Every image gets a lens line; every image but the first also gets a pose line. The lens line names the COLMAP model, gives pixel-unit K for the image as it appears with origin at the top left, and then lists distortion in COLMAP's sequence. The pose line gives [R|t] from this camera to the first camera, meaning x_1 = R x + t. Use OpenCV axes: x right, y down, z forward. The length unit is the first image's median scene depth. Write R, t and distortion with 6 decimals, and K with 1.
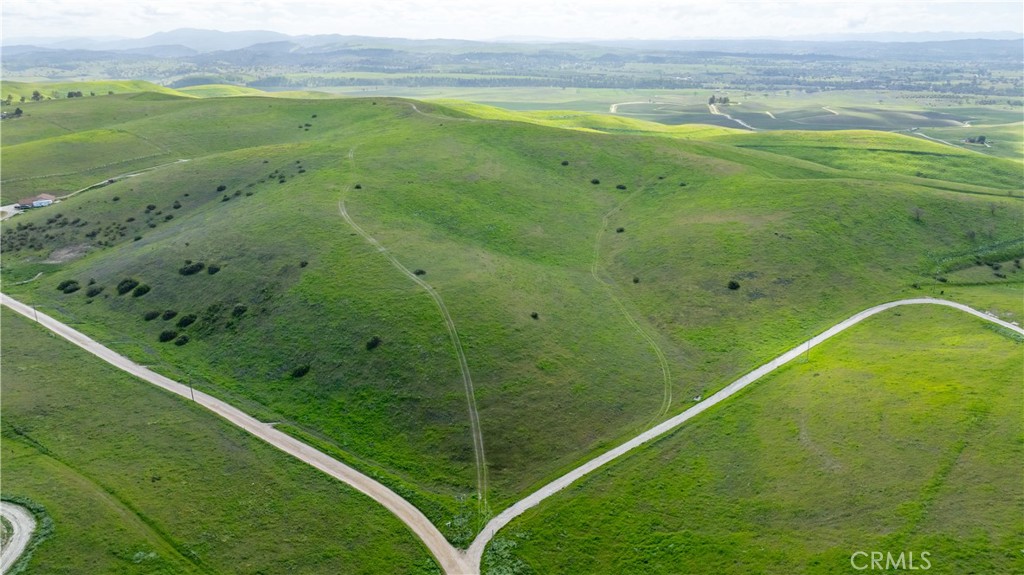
lens RADIAL K [[759.9, 0, 510.0], [0, 759.9, 284.2], [0, 0, 1]] dist [-0.033503, 0.026721]
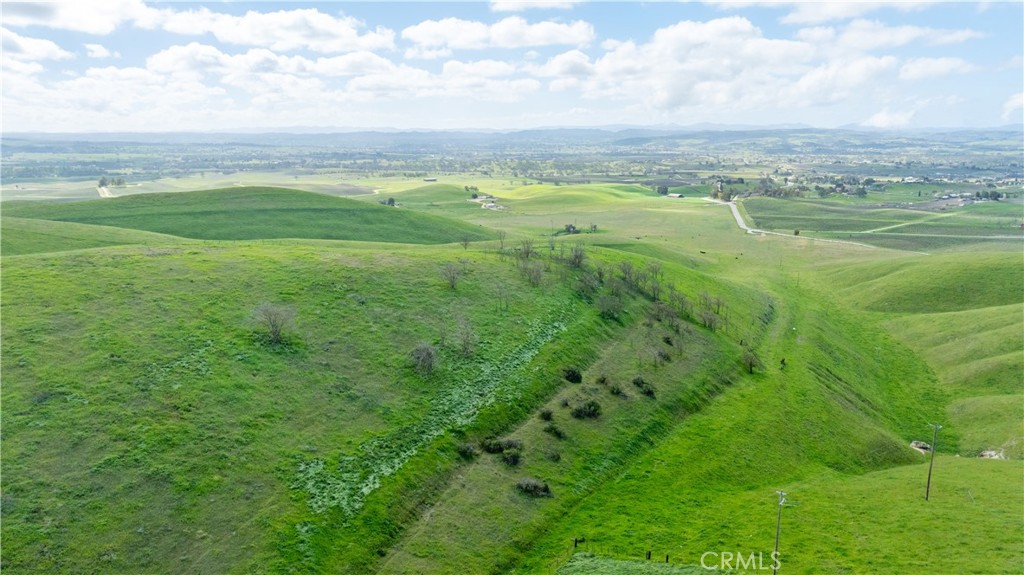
lens RADIAL K [[728.1, 0, 509.4], [0, 728.1, 282.6], [0, 0, 1]] dist [-0.030422, 0.029010]
pose [[0.753482, -0.125409, 0.645398, 0.424029], [0.196946, 0.979615, -0.039577, -0.079009], [-0.627278, 0.156929, 0.762821, 0.704025]]
